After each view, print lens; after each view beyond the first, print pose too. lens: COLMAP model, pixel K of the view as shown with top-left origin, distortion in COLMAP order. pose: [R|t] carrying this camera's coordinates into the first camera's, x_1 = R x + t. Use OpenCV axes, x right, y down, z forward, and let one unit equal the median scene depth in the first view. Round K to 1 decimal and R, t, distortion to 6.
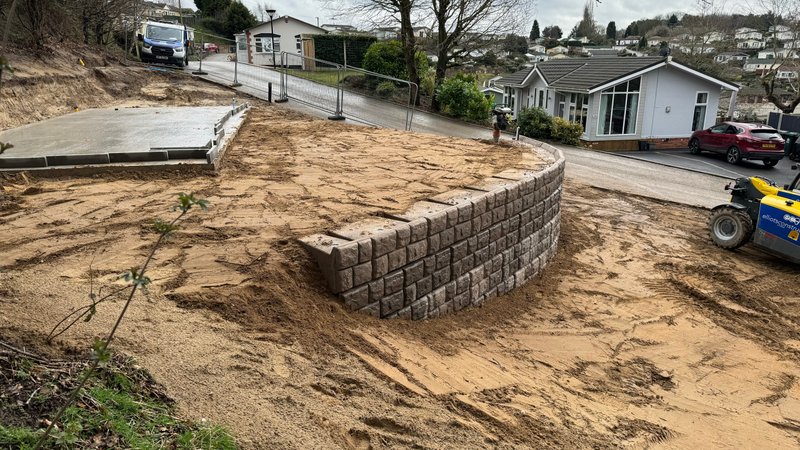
lens RADIAL K [[549.0, 0, 403.2], [0, 549.0, 226.6], [0, 0, 1]] dist [0.057585, -0.051696]
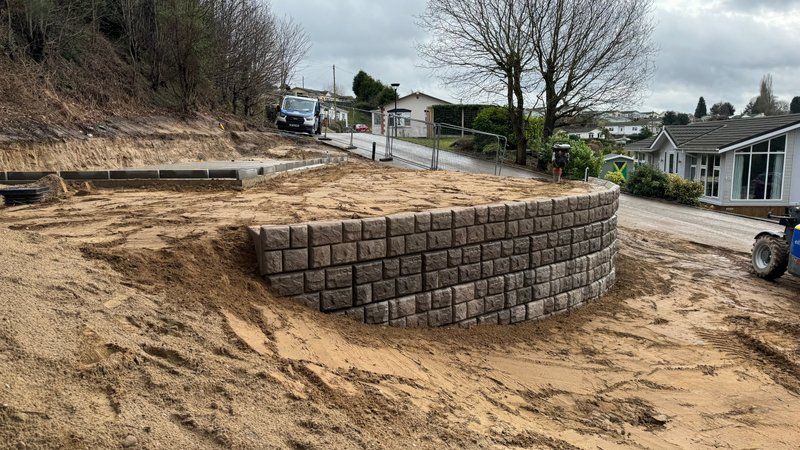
lens RADIAL K [[549.0, 0, 396.9], [0, 549.0, 226.2], [0, 0, 1]] dist [0.057585, -0.051696]
pose [[0.963598, 0.032816, -0.265334, 0.129093], [-0.069148, 0.989260, -0.128774, 0.050250], [0.258258, 0.142433, 0.955518, 0.032646]]
